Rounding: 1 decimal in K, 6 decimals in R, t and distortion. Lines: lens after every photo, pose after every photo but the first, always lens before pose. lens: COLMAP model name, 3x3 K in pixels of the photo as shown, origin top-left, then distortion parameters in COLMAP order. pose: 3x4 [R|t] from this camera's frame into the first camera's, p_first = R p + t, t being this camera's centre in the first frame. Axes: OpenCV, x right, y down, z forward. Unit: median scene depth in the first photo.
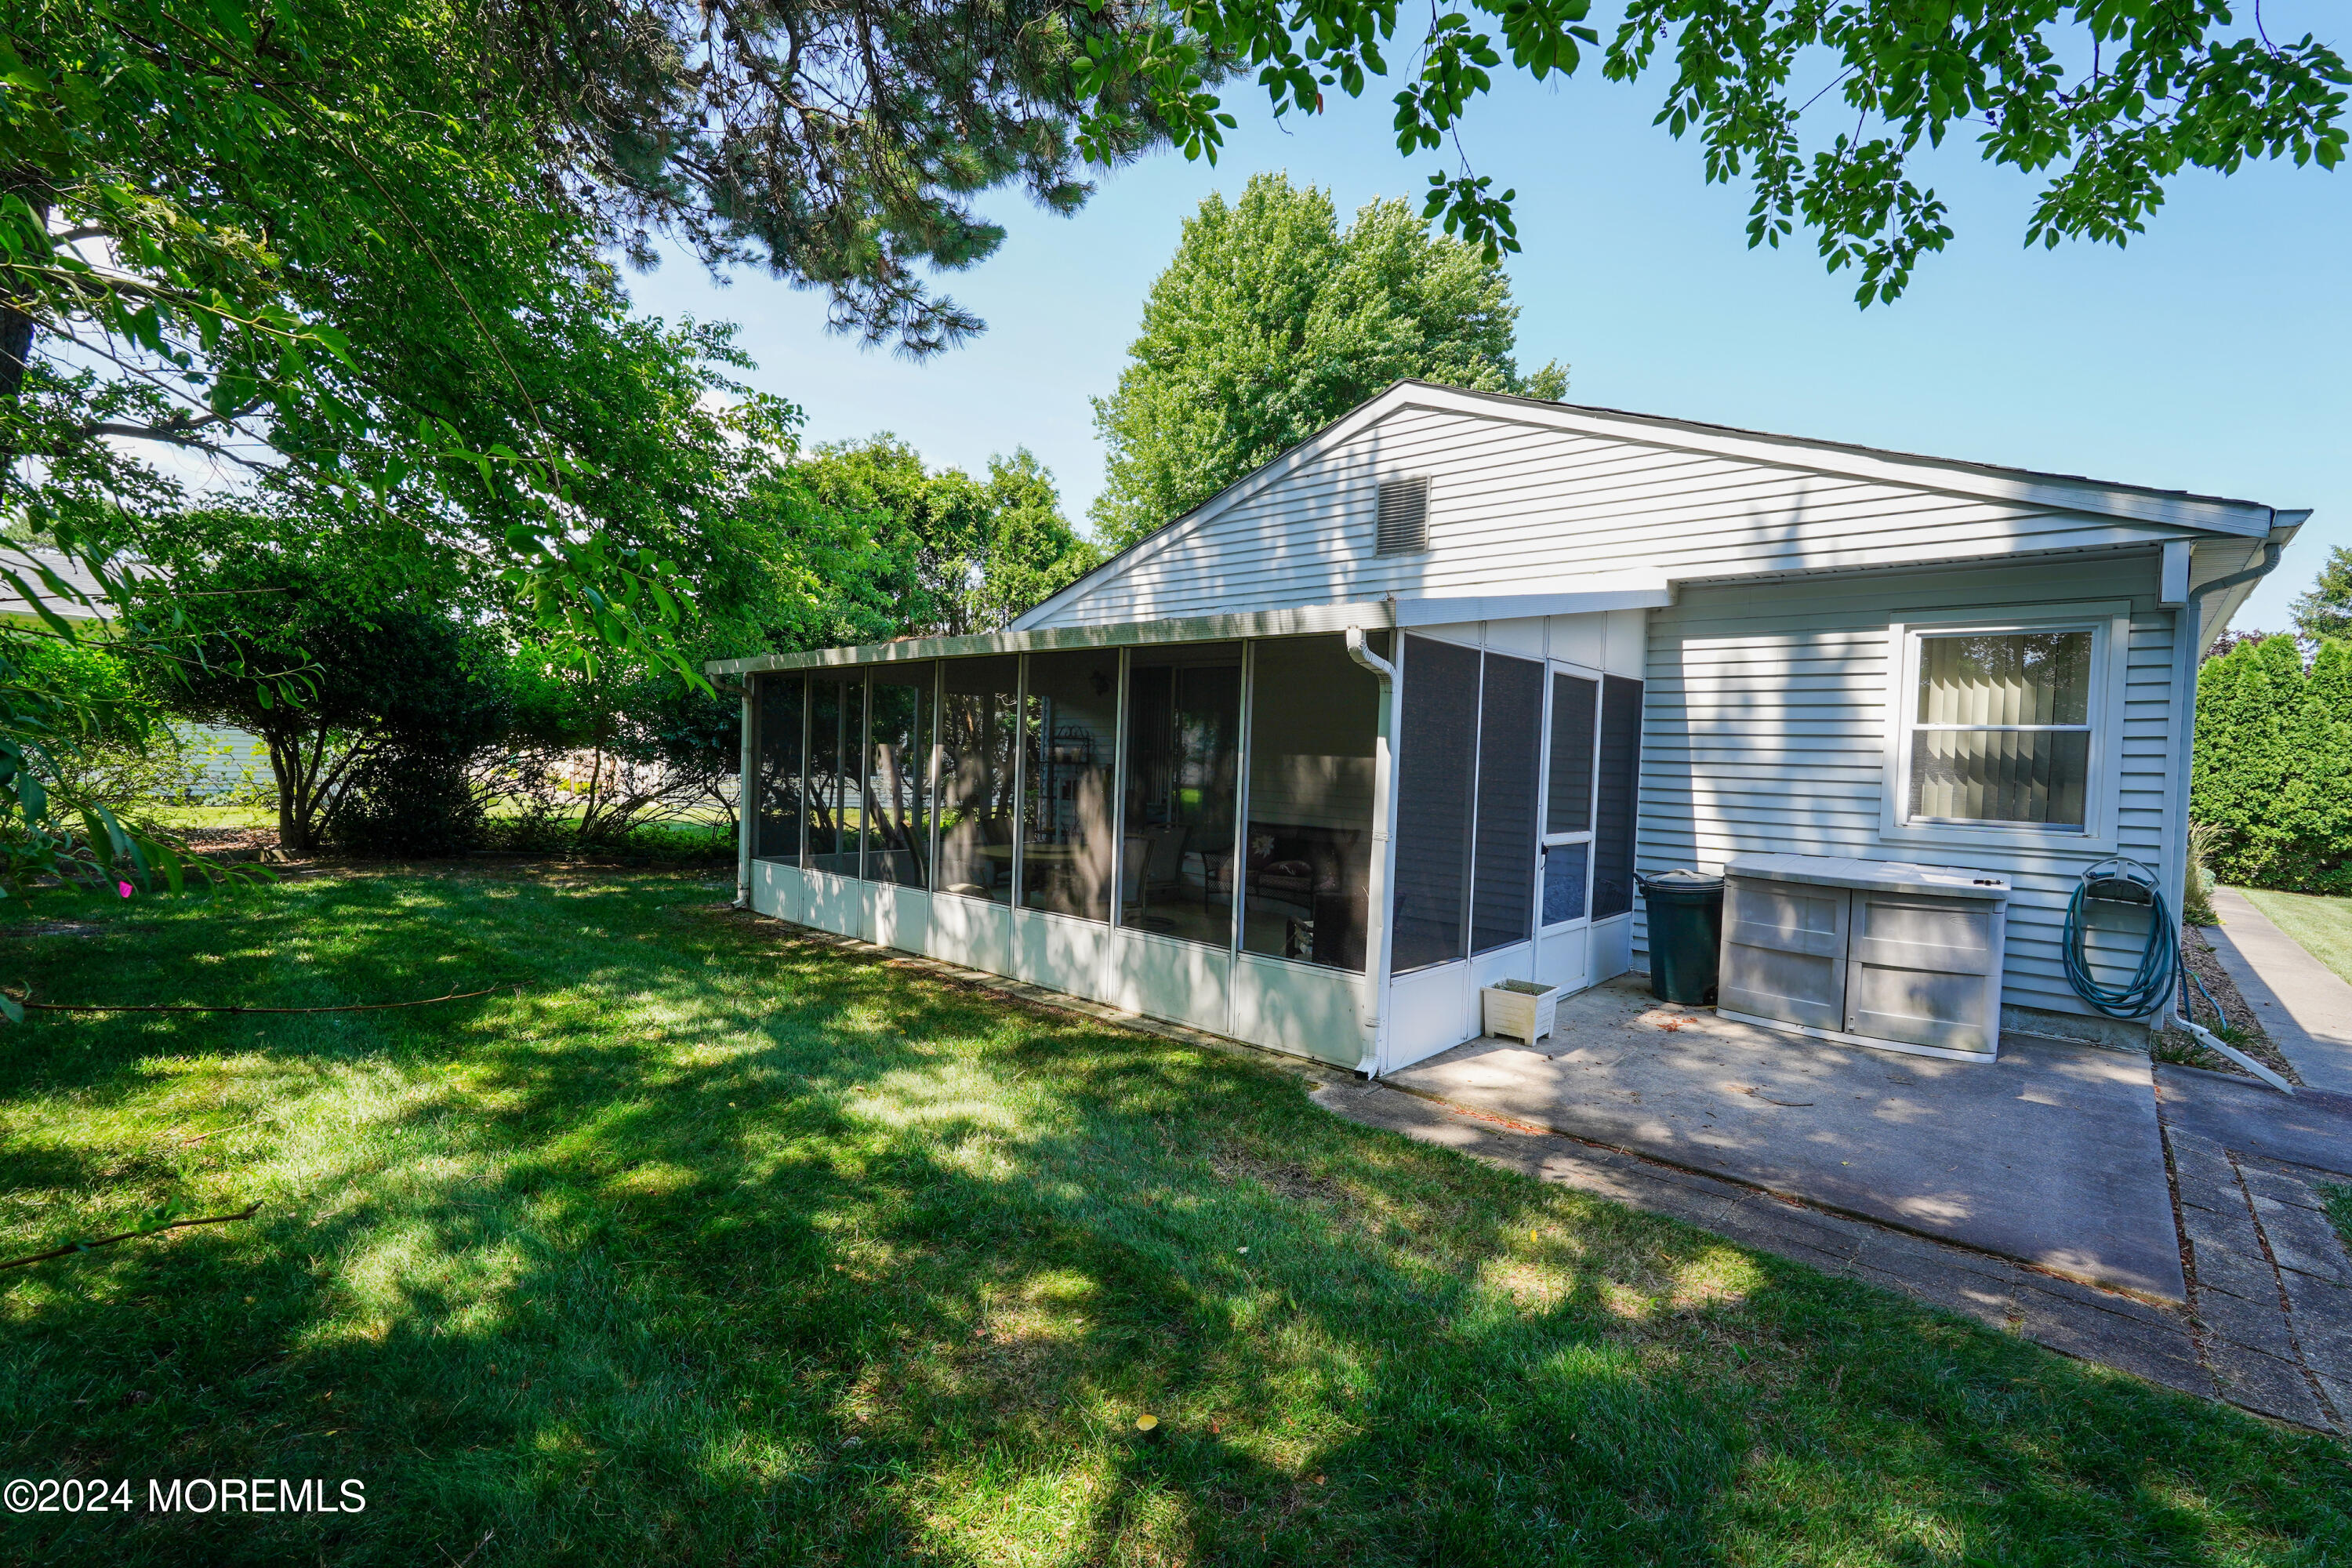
lens RADIAL K [[1046.5, 0, 1176.3], [0, 1046.5, 781.8], [0, 0, 1]] dist [-0.000434, -0.000314]
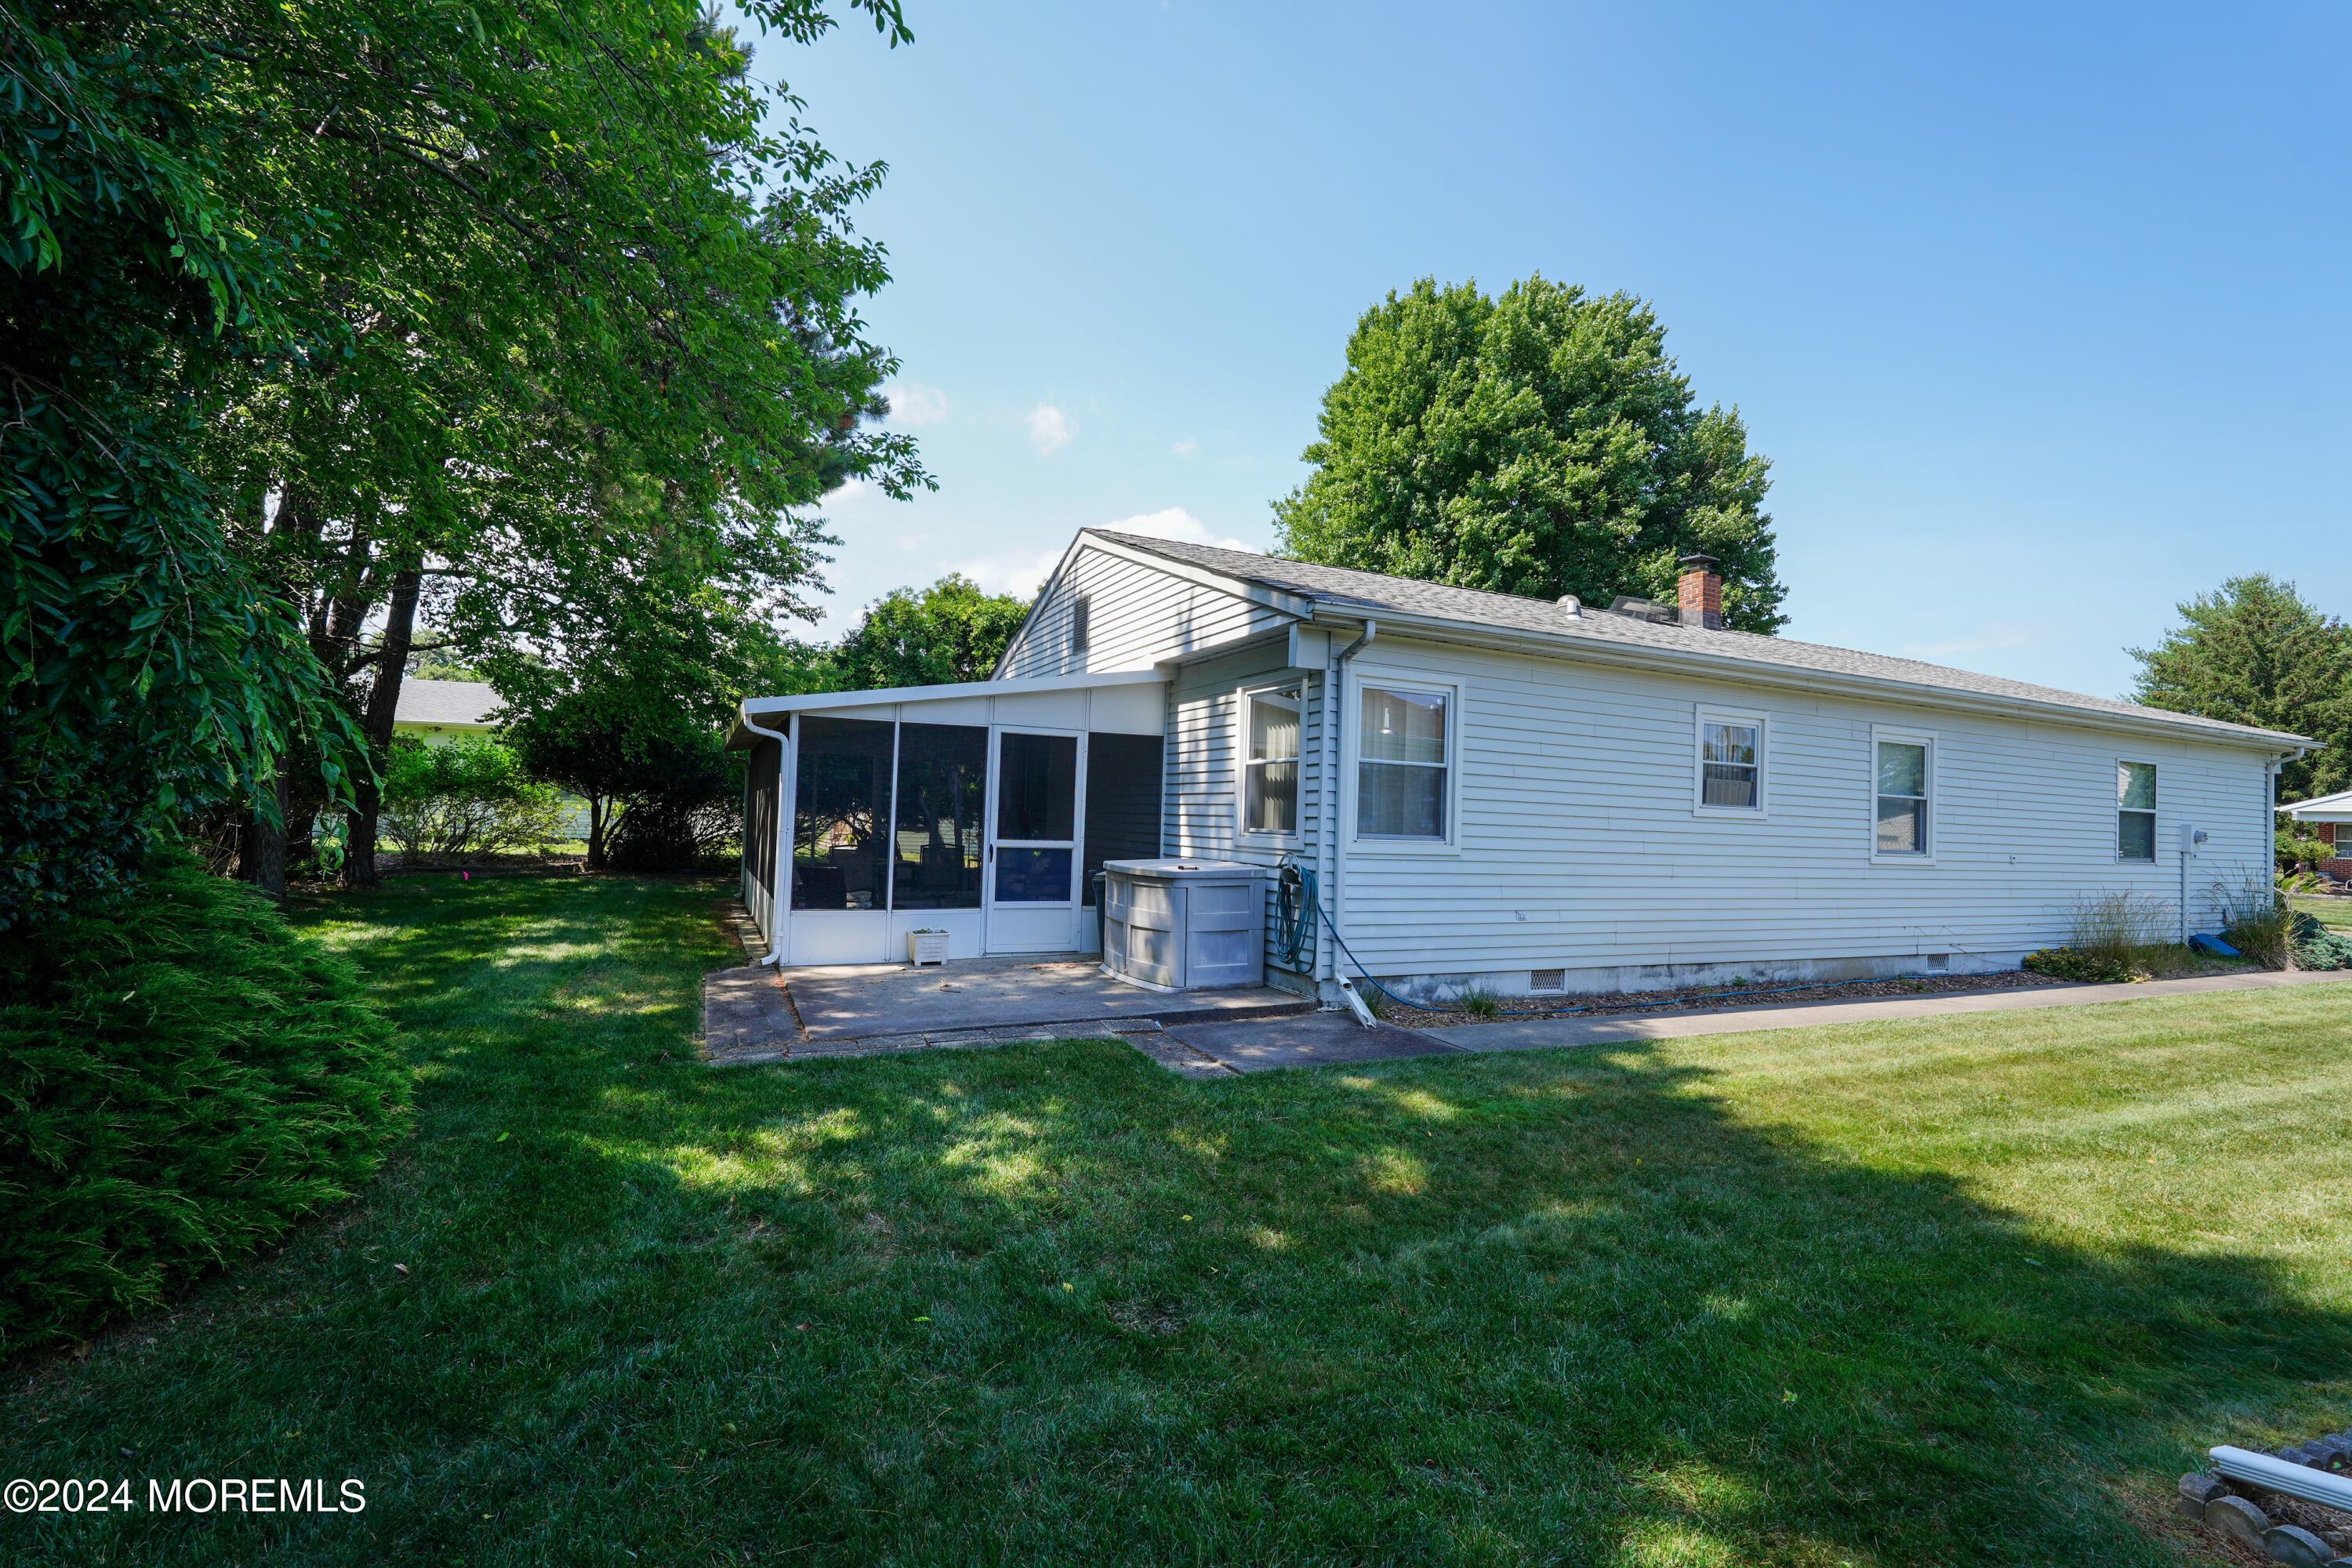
lens RADIAL K [[1045.1, 0, 1178.6], [0, 1045.1, 790.2], [0, 0, 1]] dist [-0.001396, 0.000029]
pose [[0.920574, -0.014943, -0.390282, 0.971965], [-0.009421, 0.998128, -0.060437, 0.056842], [0.390454, 0.059314, 0.918710, -0.241764]]
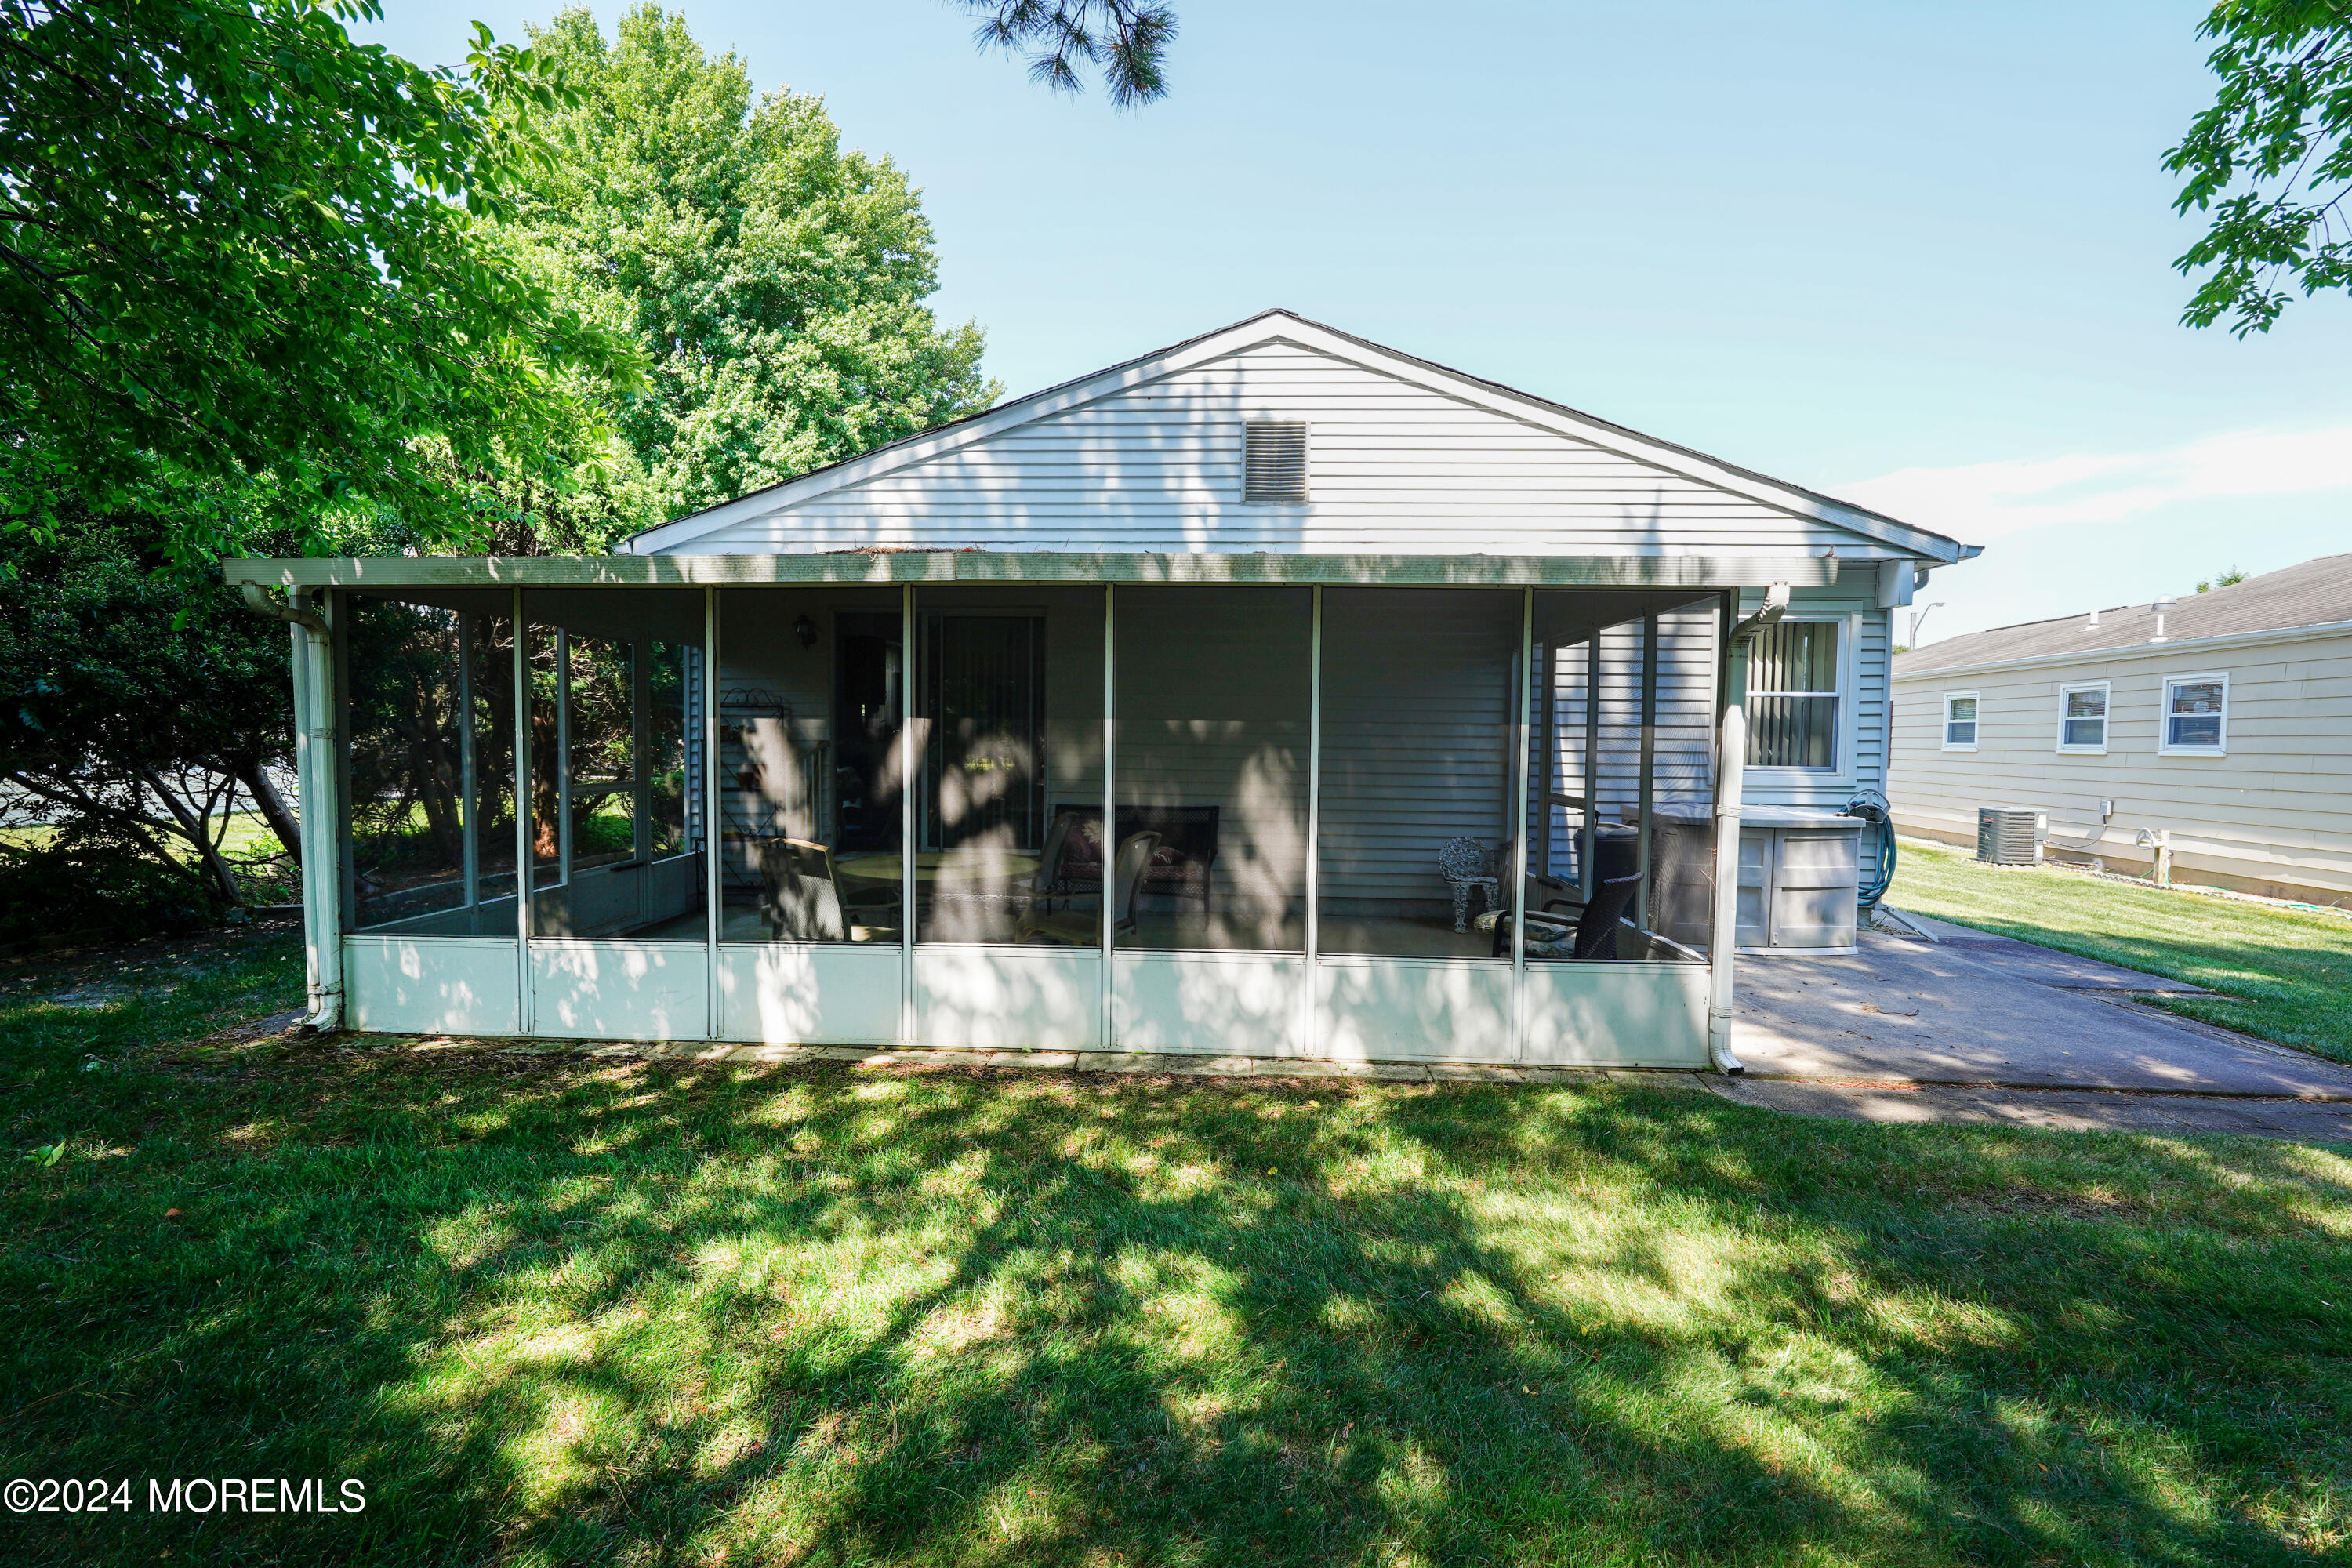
lens RADIAL K [[1045.7, 0, 1173.2], [0, 1045.7, 778.6], [0, 0, 1]] dist [-0.007770, 0.000143]
pose [[0.775281, -0.050730, 0.629576, -0.489389], [0.031055, 0.998625, 0.042226, -0.020428], [-0.630853, -0.013186, 0.775790, 0.382386]]
